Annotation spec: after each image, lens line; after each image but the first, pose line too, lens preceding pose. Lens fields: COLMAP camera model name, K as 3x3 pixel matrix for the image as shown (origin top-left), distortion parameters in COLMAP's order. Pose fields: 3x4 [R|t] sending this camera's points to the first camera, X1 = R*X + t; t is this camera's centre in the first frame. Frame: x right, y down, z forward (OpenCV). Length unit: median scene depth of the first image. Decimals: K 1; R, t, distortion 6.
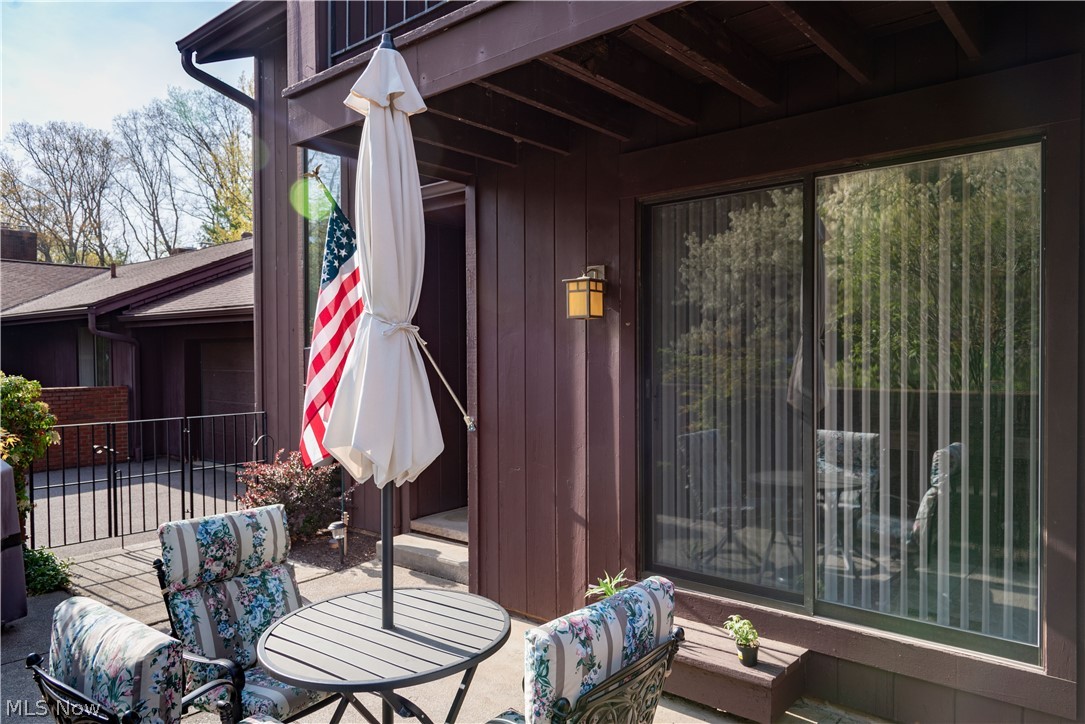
lens RADIAL K [[753.5, 0, 542.5], [0, 753.5, 362.0], [0, 0, 1]] dist [0.000818, -0.000496]
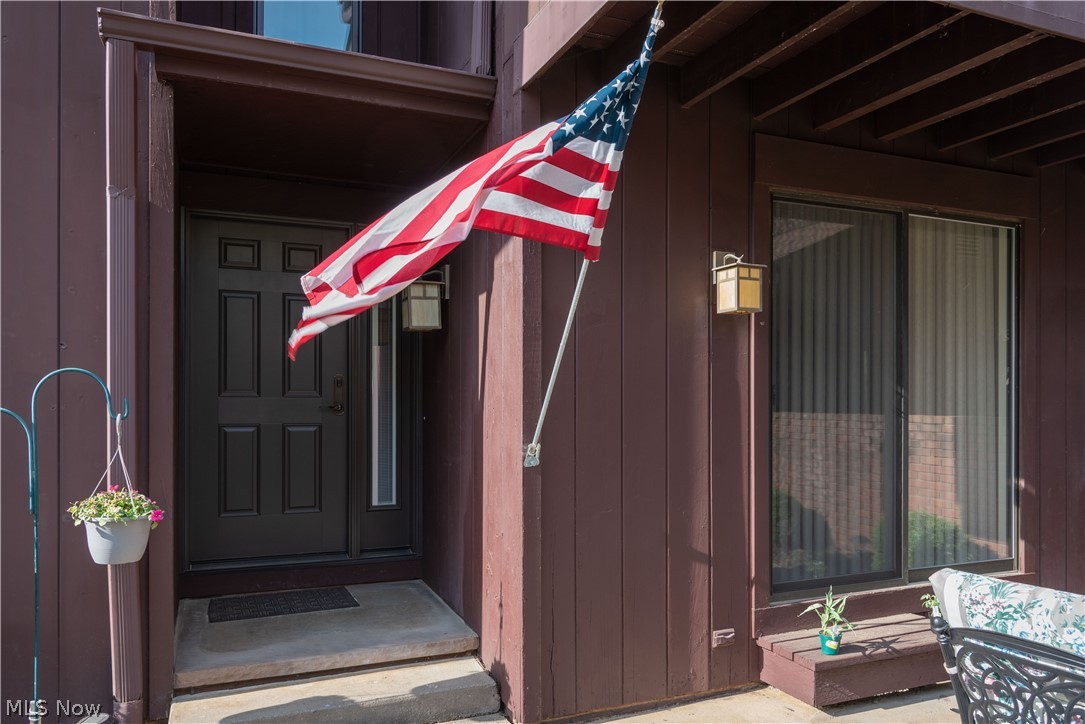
lens RADIAL K [[753.5, 0, 542.5], [0, 753.5, 362.0], [0, 0, 1]] dist [0.000818, -0.000496]
pose [[0.435791, 0.041576, 0.899087, -0.773875], [-0.000893, 0.998952, -0.045762, 0.038075], [-0.900047, 0.019140, 0.435372, 0.807926]]
